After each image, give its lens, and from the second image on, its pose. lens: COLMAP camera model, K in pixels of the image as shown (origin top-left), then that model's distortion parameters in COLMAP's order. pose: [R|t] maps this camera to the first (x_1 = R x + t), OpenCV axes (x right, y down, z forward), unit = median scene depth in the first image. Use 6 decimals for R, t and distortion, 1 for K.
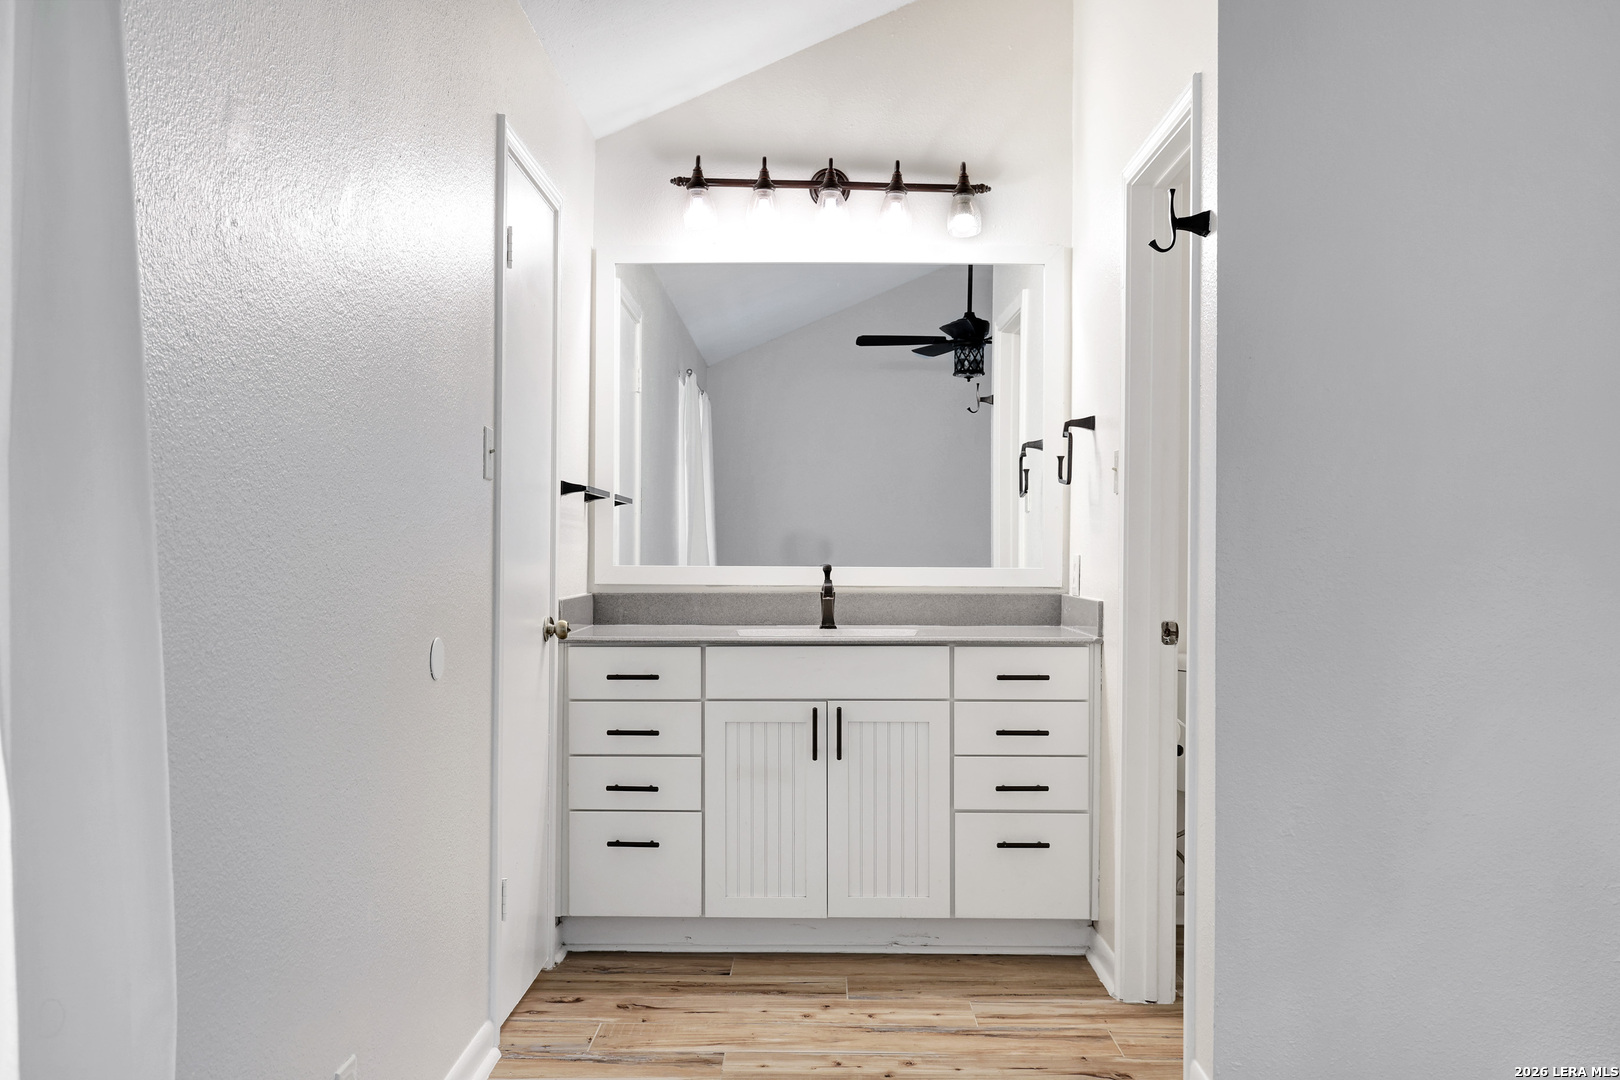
lens RADIAL K [[1501.5, 0, 809.5], [0, 1501.5, 537.2], [0, 0, 1]] dist [-0.002624, 0.000000]
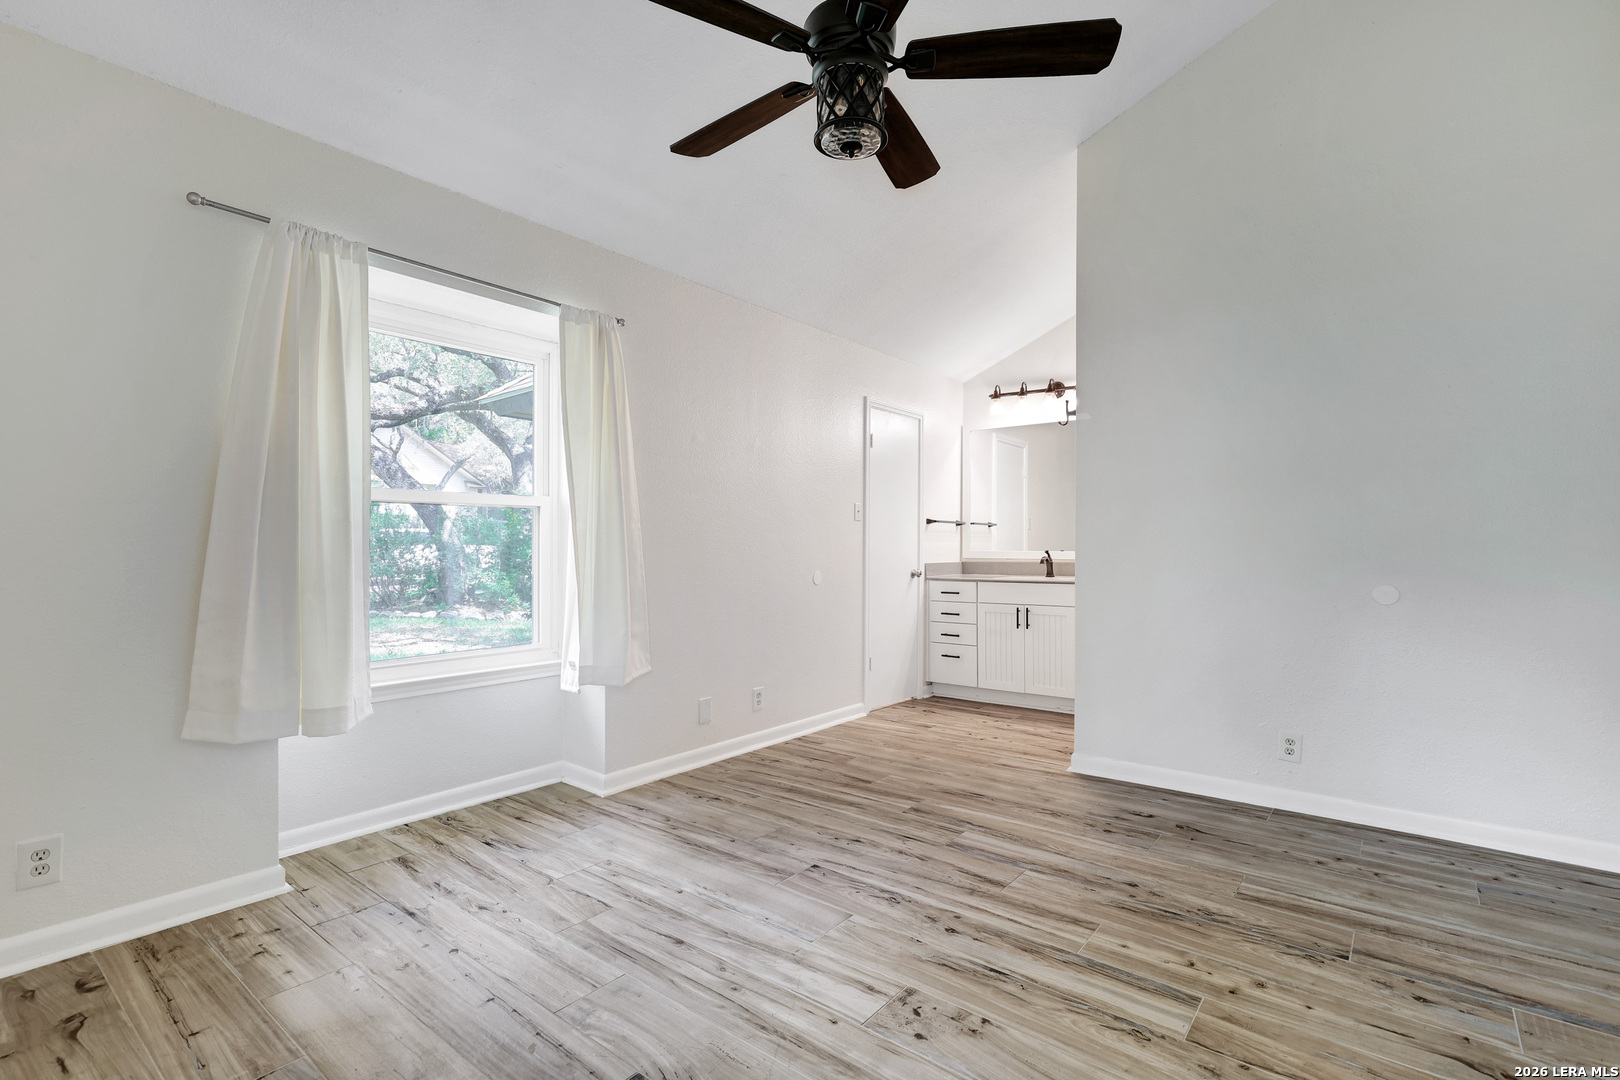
lens RADIAL K [[732.2, 0, 815.7], [0, 732.2, 542.1], [0, 0, 1]] dist [0.016617, 0.000099]
pose [[0.814876, -0.007334, -0.579590, 0.432360], [0.009393, 0.999956, 0.000553, 0.001631], [0.579560, -0.005895, 0.814908, -0.181502]]
